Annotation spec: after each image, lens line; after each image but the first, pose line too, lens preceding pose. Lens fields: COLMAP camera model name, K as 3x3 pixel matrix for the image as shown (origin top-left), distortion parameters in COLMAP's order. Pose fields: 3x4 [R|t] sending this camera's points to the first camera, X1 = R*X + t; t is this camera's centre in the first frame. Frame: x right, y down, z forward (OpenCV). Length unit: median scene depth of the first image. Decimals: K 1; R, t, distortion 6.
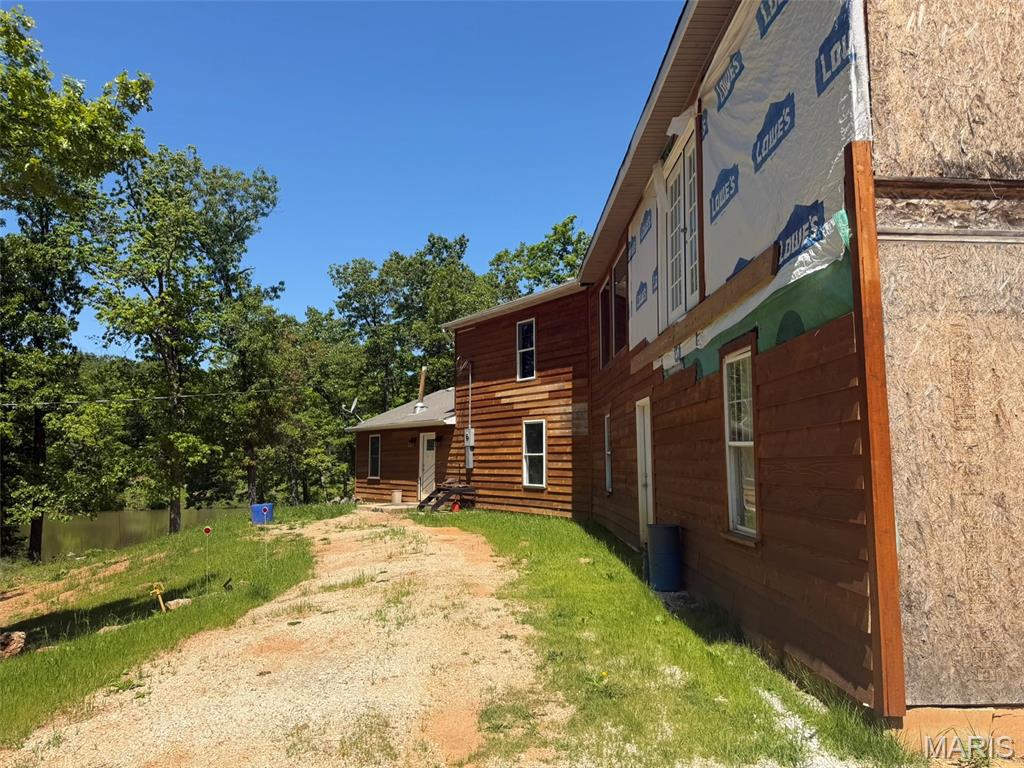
lens RADIAL K [[722.1, 0, 521.4], [0, 722.1, 378.7], [0, 0, 1]] dist [0.055482, -0.066483]
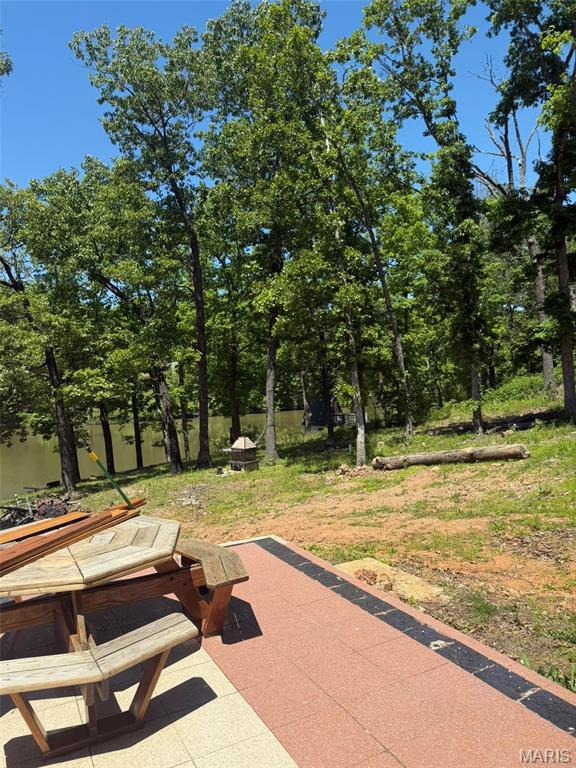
lens RADIAL K [[541.6, 0, 284.6], [0, 541.6, 379.6], [0, 0, 1]] dist [0.055482, -0.066483]
pose [[0.989594, -0.029660, -0.140800, -0.019384], [0.046570, 0.991877, 0.118369, 0.020720], [0.136145, -0.123695, 0.982936, 0.201092]]
